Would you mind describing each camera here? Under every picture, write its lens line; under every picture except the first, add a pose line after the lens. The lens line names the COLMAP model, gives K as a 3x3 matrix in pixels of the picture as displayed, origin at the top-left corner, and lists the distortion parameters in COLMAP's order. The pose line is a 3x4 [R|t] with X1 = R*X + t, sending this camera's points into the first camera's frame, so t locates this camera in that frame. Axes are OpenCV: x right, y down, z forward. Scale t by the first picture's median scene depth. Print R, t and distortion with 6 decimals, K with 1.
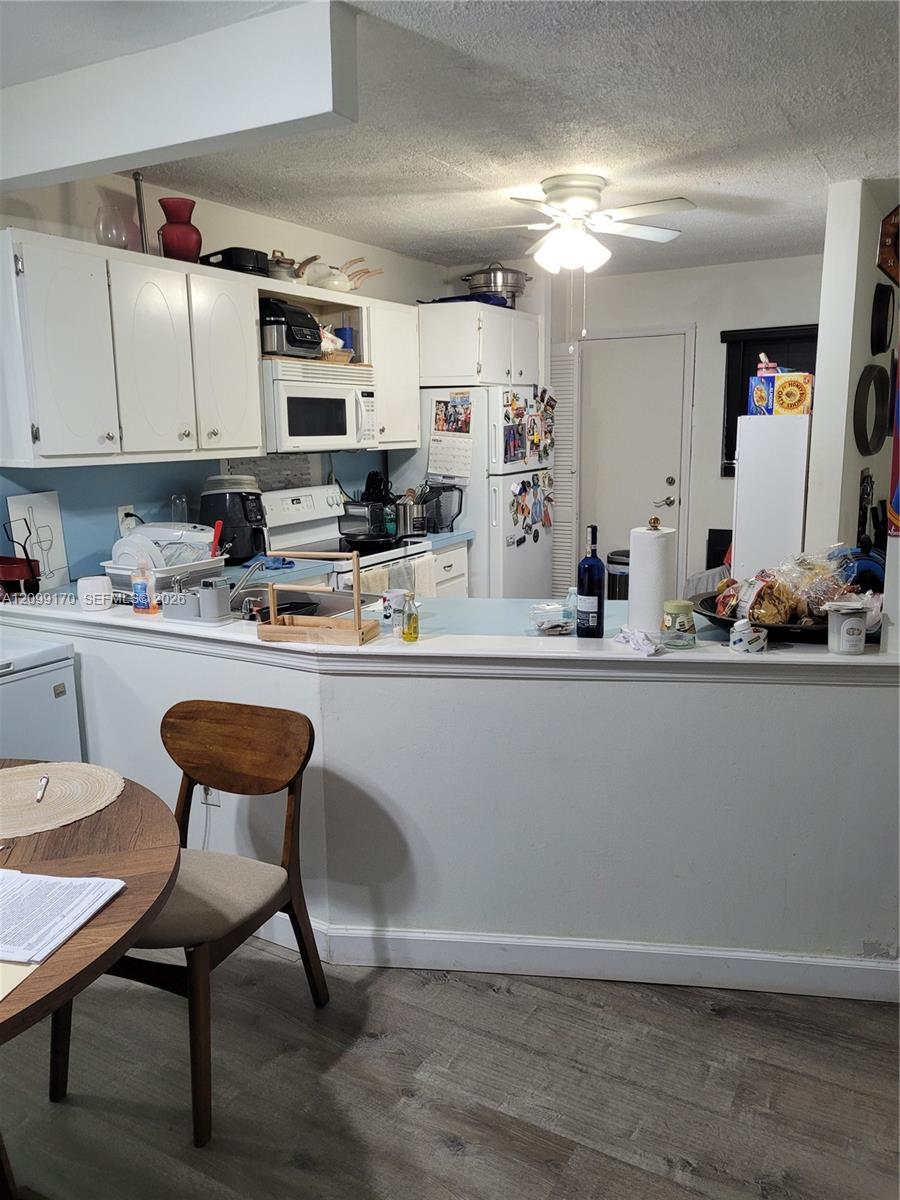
lens RADIAL K [[911.5, 0, 452.0], [0, 911.5, 593.7], [0, 0, 1]] dist [0.040252, -0.020208]
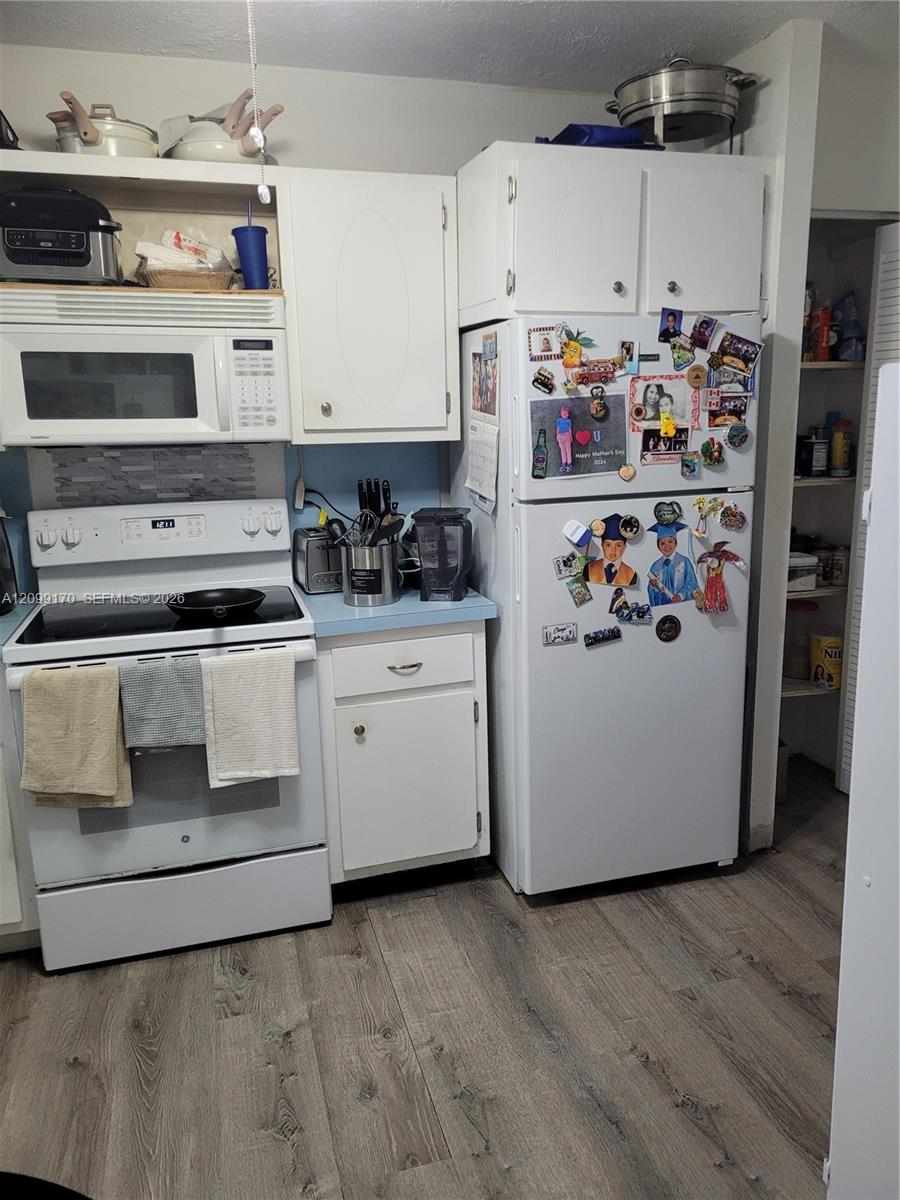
lens RADIAL K [[911.5, 0, 450.3], [0, 911.5, 609.8], [0, 0, 1]] dist [0.040252, -0.020208]
pose [[0.720092, 0.155705, -0.676183, 0.350299], [-0.120722, 0.987749, 0.098888, -0.112143], [0.683296, 0.010422, 0.730067, 0.591625]]
